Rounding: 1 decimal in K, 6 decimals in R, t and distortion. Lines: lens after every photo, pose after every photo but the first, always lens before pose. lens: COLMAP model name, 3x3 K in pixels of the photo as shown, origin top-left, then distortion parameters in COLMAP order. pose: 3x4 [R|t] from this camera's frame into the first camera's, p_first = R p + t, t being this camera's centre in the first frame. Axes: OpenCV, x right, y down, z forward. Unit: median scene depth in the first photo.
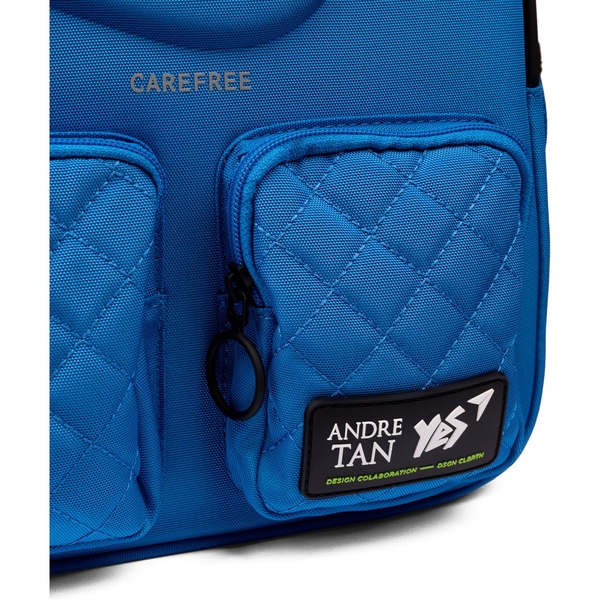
lens RADIAL K [[1222.4, 0, 299.7], [0, 1222.4, 302.2], [0, 0, 1]] dist [0.020169, 0.000000]
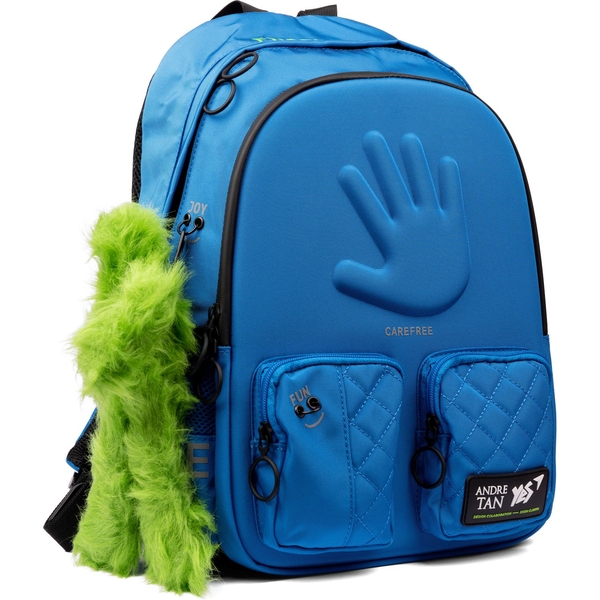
lens RADIAL K [[1623.2, 0, 299.9], [0, 1623.2, 299.9], [0, 0, 1]] dist [-0.072007, 0.000000]
pose [[0.983669, 0.001903, 0.179978, -0.787553], [0.037928, 0.975298, -0.217611, 0.383368], [-0.175946, 0.220883, 0.959298, -1.735096]]
